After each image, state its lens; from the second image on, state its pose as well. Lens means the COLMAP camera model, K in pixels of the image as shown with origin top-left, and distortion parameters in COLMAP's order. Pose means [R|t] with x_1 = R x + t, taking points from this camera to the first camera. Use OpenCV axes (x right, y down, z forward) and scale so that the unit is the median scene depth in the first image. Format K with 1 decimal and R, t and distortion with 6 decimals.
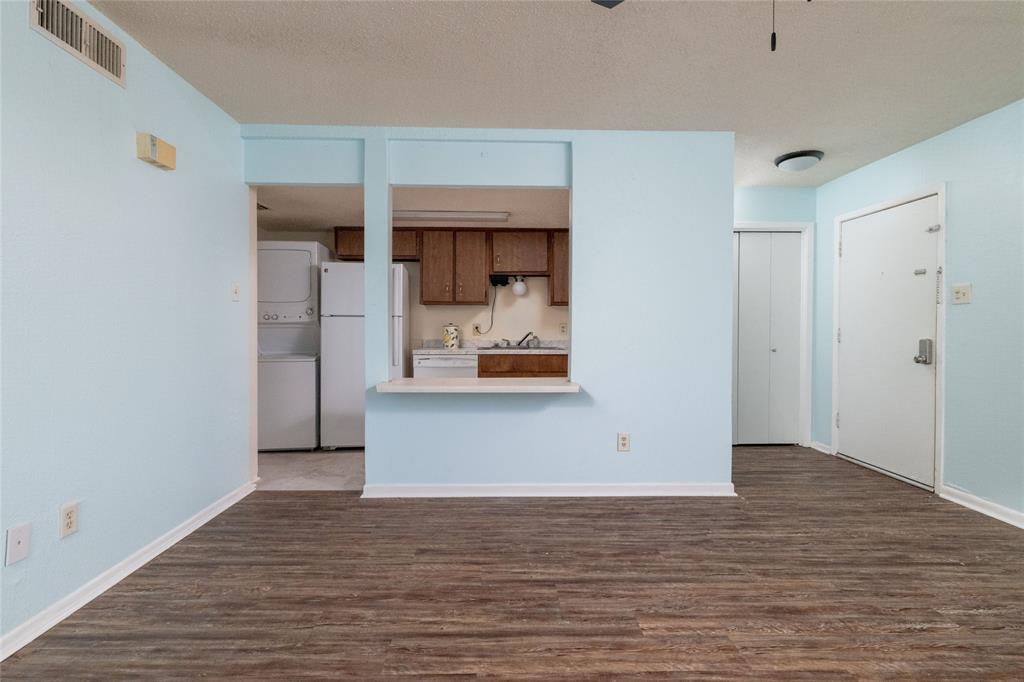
lens RADIAL K [[482.6, 0, 506.7], [0, 482.6, 333.4], [0, 0, 1]] dist [-0.000298, 0.000840]
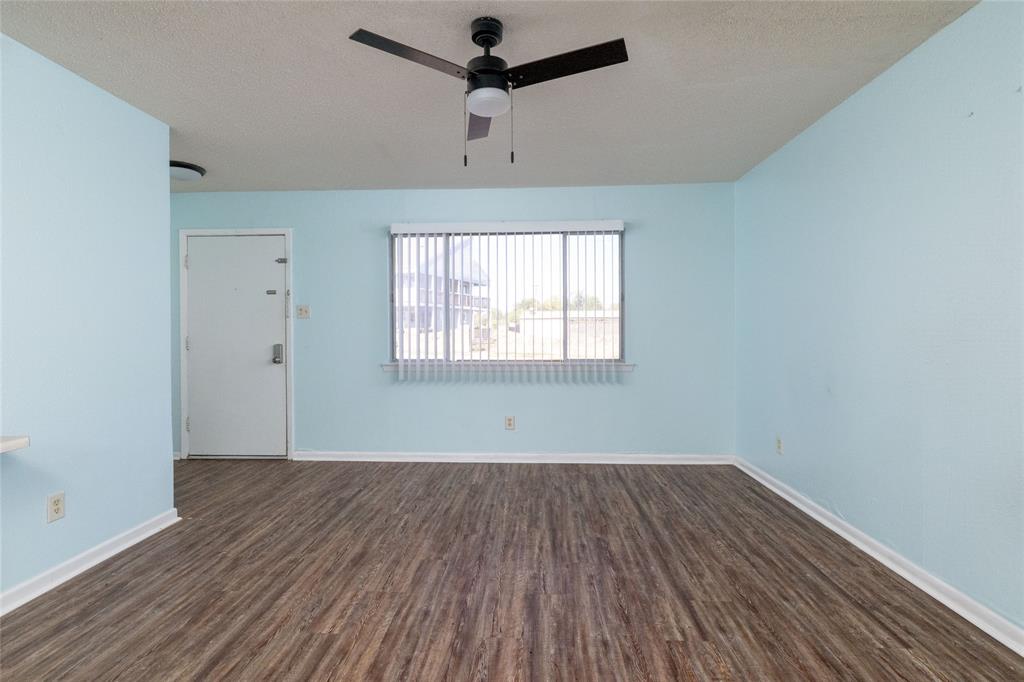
lens RADIAL K [[482.6, 0, 508.5], [0, 482.6, 334.5], [0, 0, 1]] dist [-0.000298, 0.000840]
pose [[0.070851, -0.013418, 0.997397, -0.430952], [0.019042, 0.999746, 0.012097, -0.020451], [-0.997305, 0.018135, 0.071088, 0.317723]]
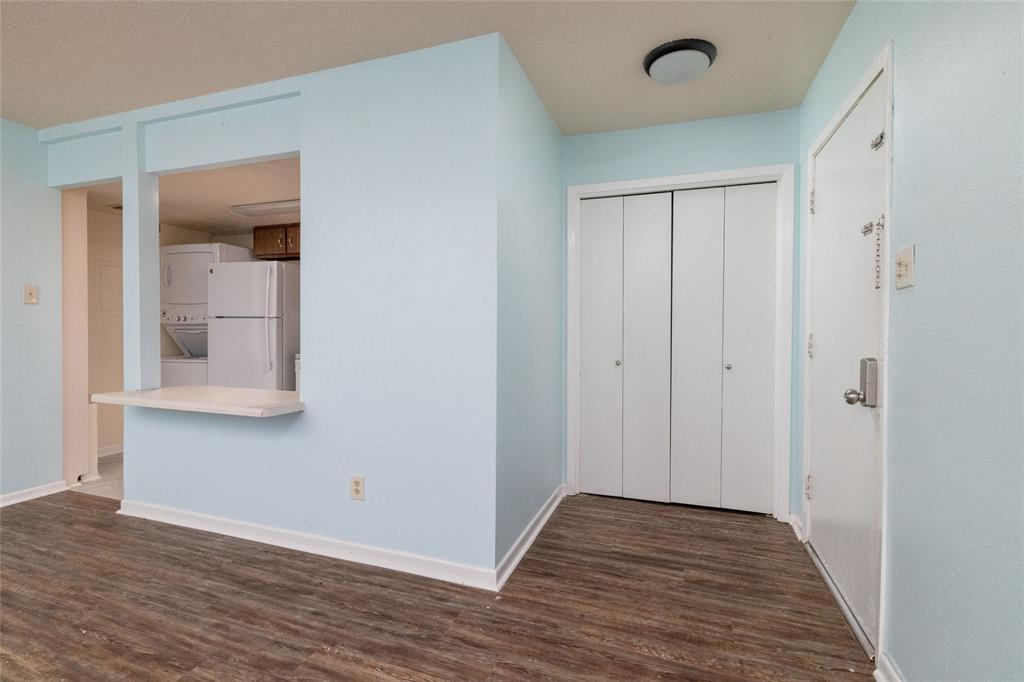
lens RADIAL K [[482.6, 0, 508.1], [0, 482.6, 332.6], [0, 0, 1]] dist [-0.000298, 0.000840]
pose [[0.932588, 0.007117, -0.360873, 0.773122], [-0.007693, 0.999970, -0.000158, -0.013560], [0.360862, 0.002924, 0.932615, 0.424951]]
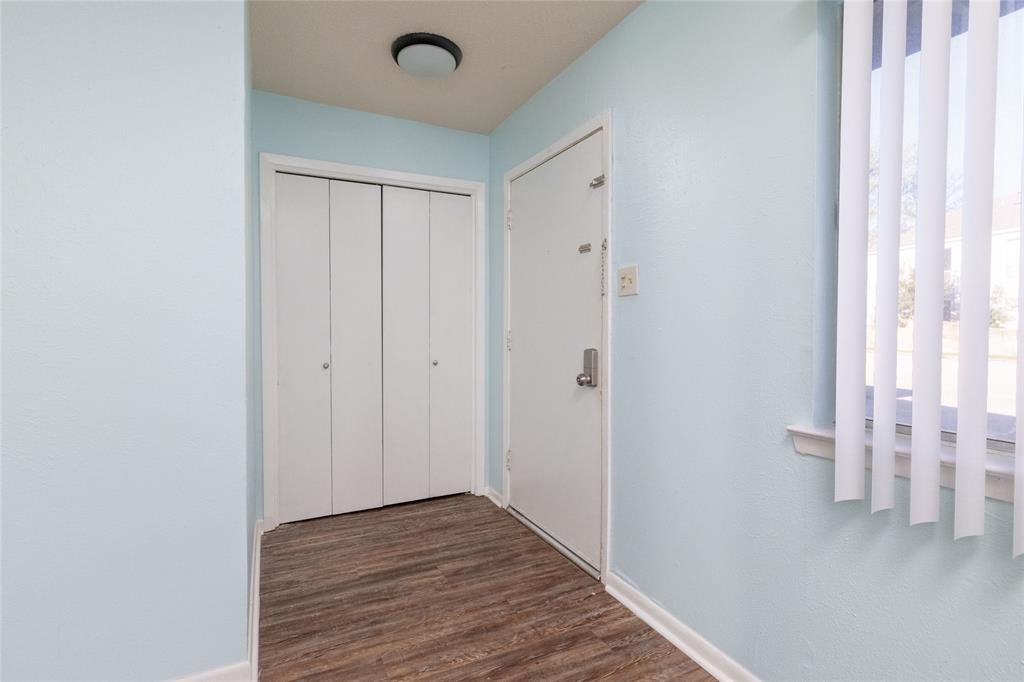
lens RADIAL K [[482.6, 0, 509.2], [0, 482.6, 333.0], [0, 0, 1]] dist [-0.000298, 0.000840]
pose [[0.905485, -0.006865, 0.424322, 0.539174], [0.005718, 0.999976, 0.003978, -0.014666], [-0.424339, -0.001176, 0.905503, 0.496231]]
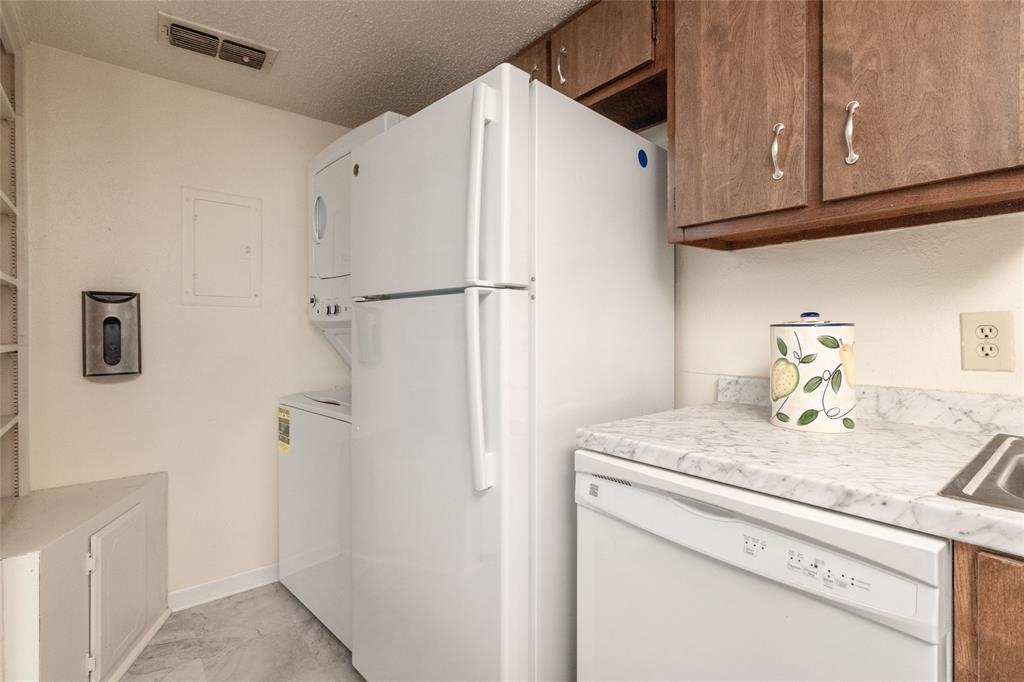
lens RADIAL K [[482.6, 0, 508.2], [0, 482.6, 333.1], [0, 0, 1]] dist [-0.000298, 0.000840]
pose [[0.614593, -0.001186, -0.788844, -0.044104], [-0.003869, 0.999982, -0.004518, -0.015931], [0.788835, 0.005829, 0.614577, 1.237171]]
